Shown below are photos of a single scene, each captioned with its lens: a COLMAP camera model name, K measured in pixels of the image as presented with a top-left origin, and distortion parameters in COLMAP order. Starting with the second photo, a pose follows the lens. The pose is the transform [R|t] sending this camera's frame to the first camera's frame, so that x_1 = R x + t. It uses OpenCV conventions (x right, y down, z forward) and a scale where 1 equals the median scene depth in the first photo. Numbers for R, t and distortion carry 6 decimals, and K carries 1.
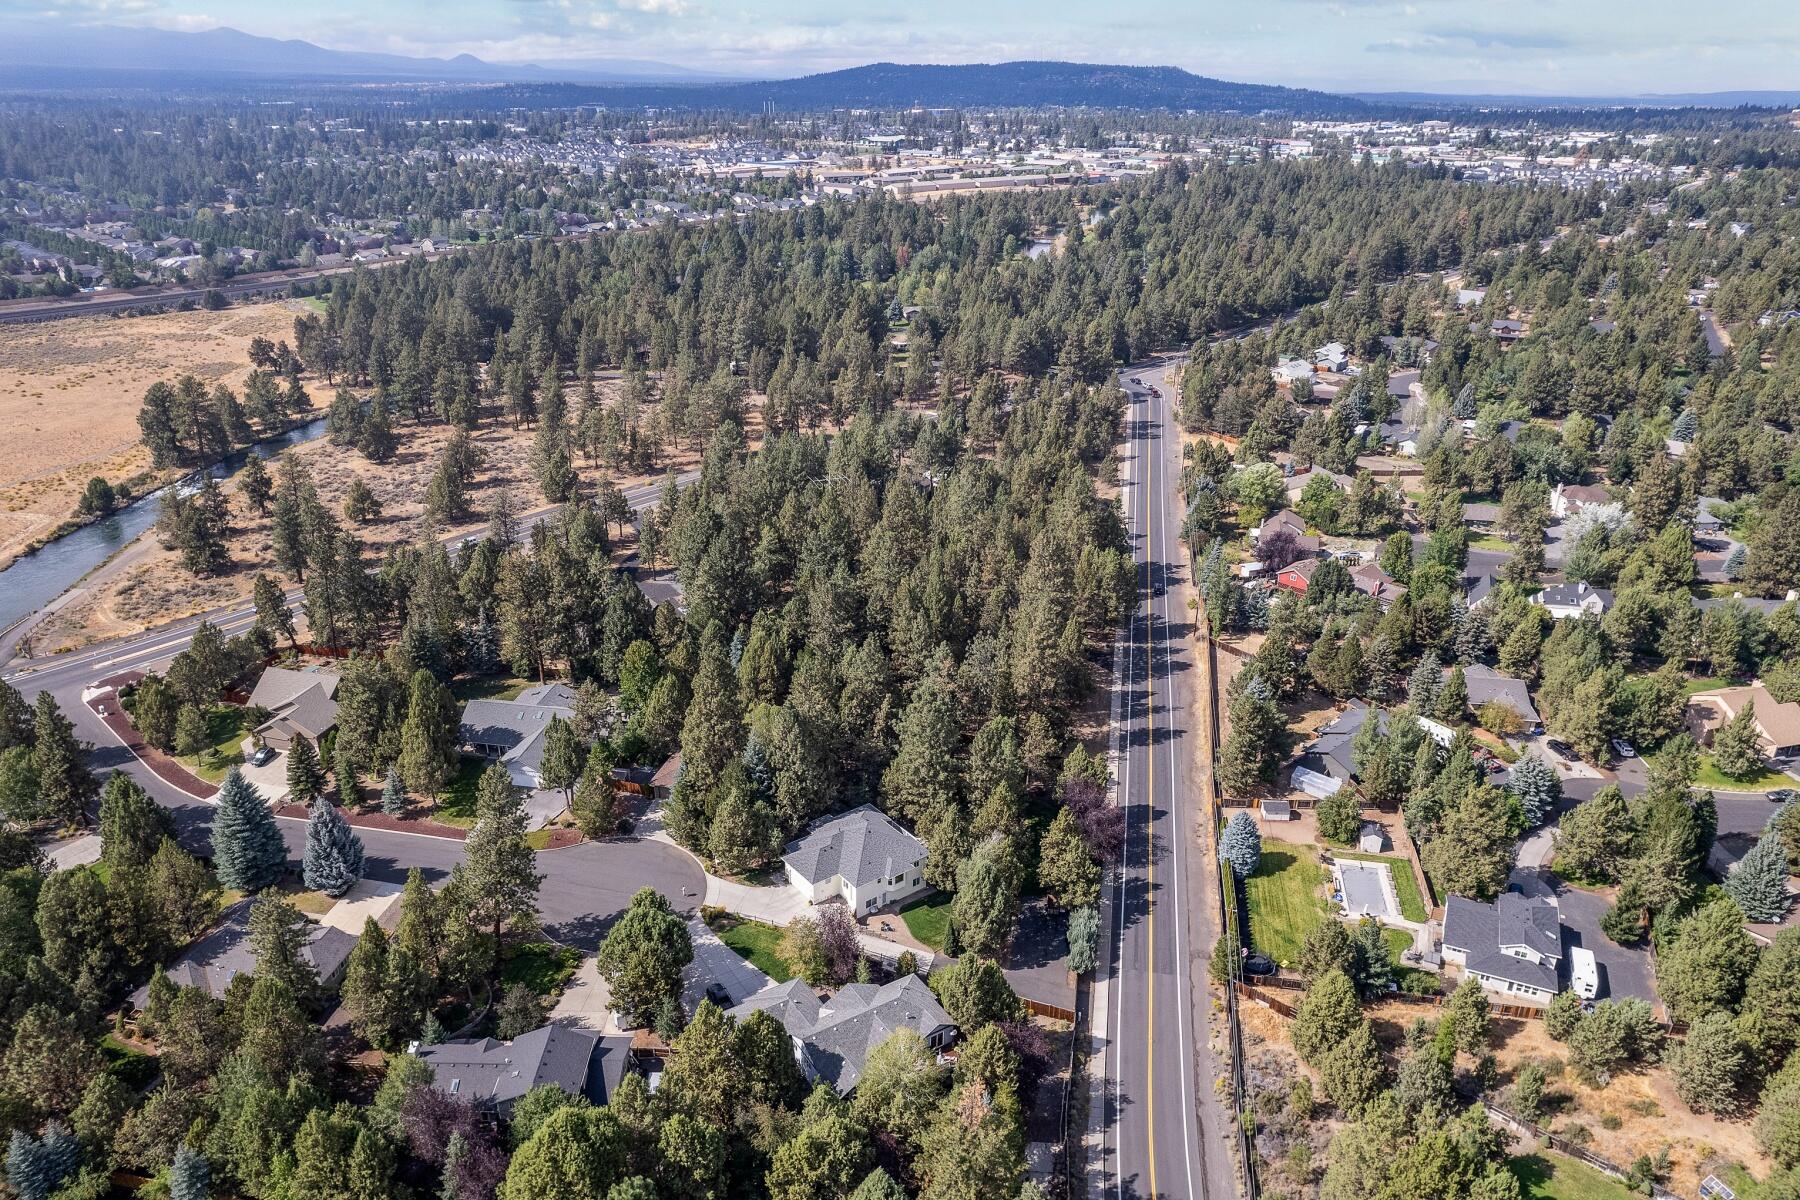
lens RADIAL K [[1204.3, 0, 872.9], [0, 1204.3, 599.7], [0, 0, 1]] dist [-0.061193, 0.035529]
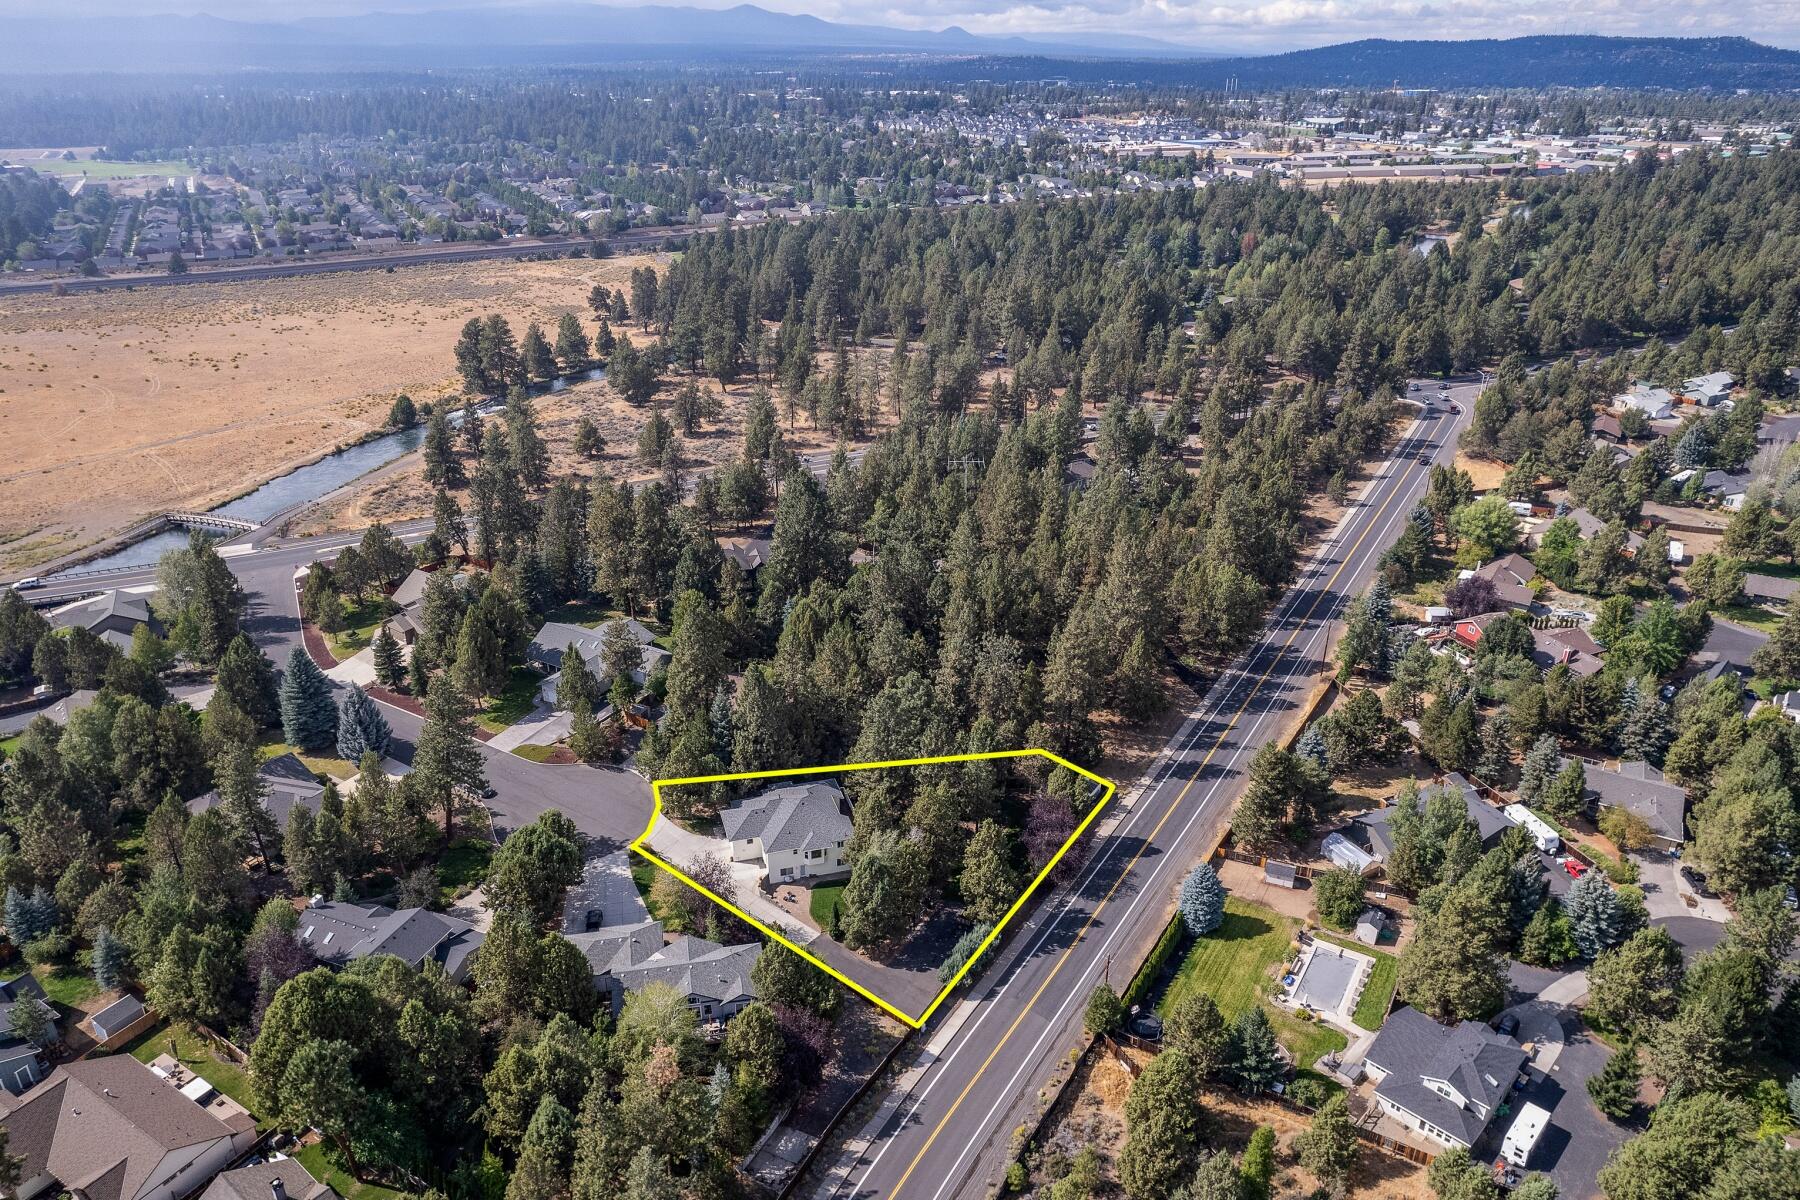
lens RADIAL K [[1204.3, 0, 877.8], [0, 1204.3, 597.3], [0, 0, 1]] dist [-0.061193, 0.035529]
pose [[0.937051, 0.140784, -0.319554, 0.216917], [-0.135437, 0.990018, 0.039013, -0.016875], [0.321857, 0.006722, 0.946765, 0.034618]]
